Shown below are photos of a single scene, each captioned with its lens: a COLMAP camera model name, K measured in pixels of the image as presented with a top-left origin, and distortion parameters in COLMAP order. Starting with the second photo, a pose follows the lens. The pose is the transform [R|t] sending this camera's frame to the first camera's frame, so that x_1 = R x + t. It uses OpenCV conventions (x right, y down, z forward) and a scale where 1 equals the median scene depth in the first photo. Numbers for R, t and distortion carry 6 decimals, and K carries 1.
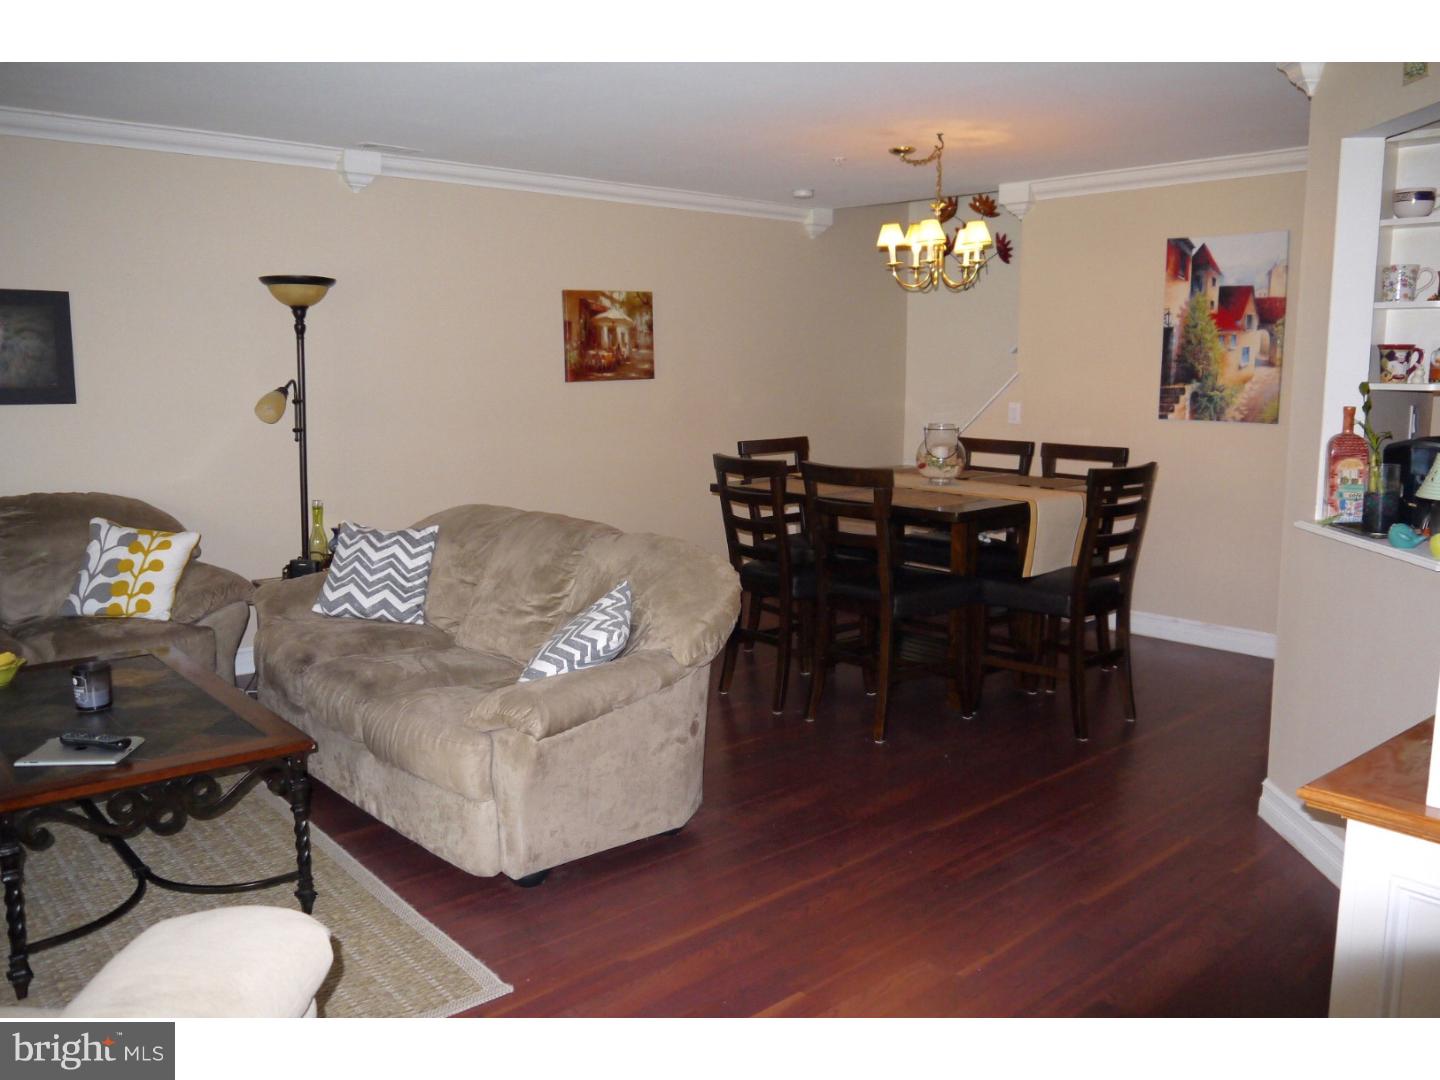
lens RADIAL K [[1195.7, 0, 723.5], [0, 1195.7, 547.1], [0, 0, 1]] dist [-0.032753, 0.005805]
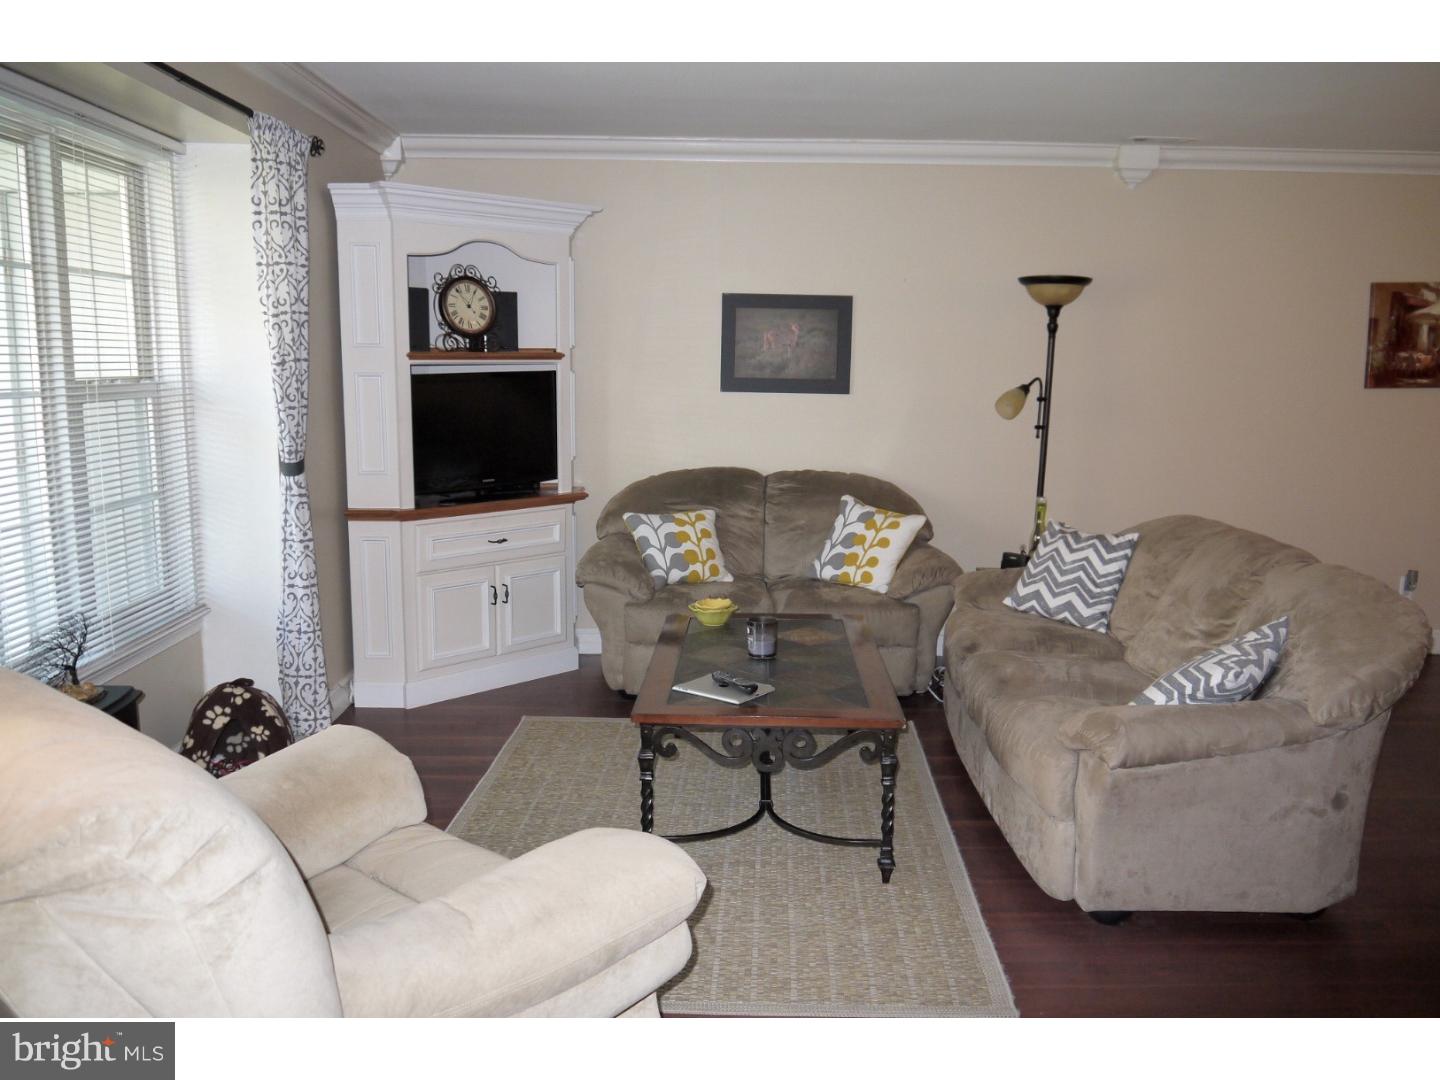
lens RADIAL K [[1195.7, 0, 723.5], [0, 1195.7, 547.1], [0, 0, 1]] dist [-0.032753, 0.005805]
pose [[0.746357, 0.110233, -0.656353, 0.128274], [-0.110649, 0.993015, 0.040953, -0.008664], [0.656283, 0.042059, 0.753341, 0.060310]]
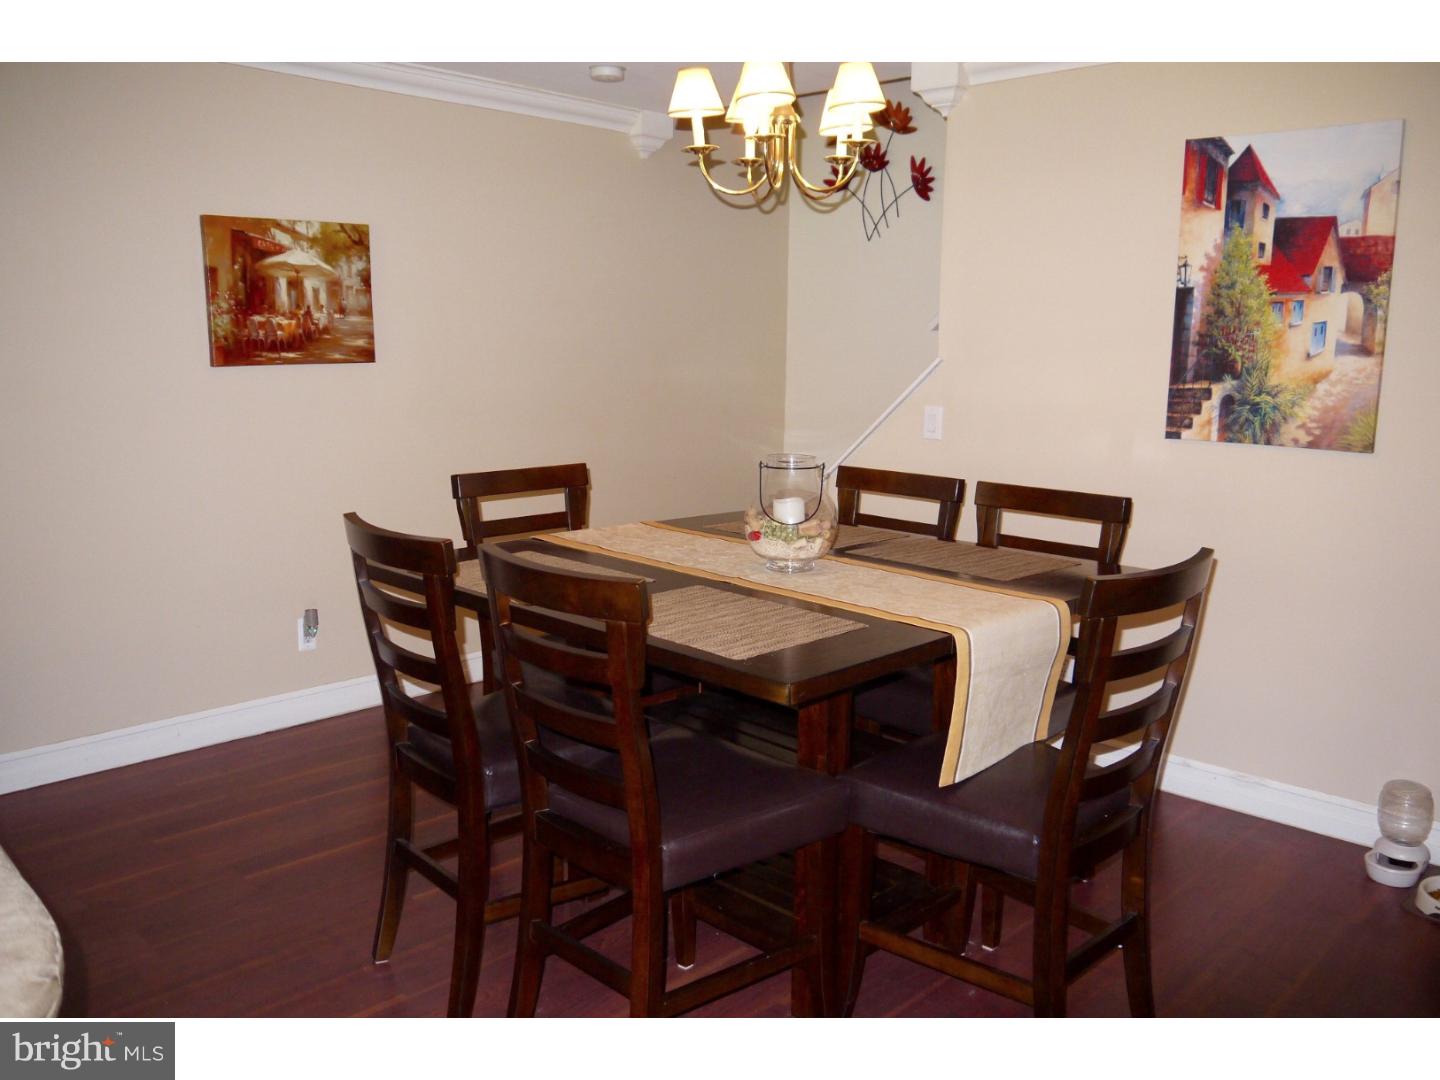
lens RADIAL K [[1195.7, 0, 723.5], [0, 1195.7, 547.1], [0, 0, 1]] dist [-0.032753, 0.005805]
pose [[0.998264, 0.003426, 0.058806, 0.123957], [-0.004381, 0.999860, 0.016134, -0.072907], [-0.058742, -0.016364, 0.998139, 0.482736]]
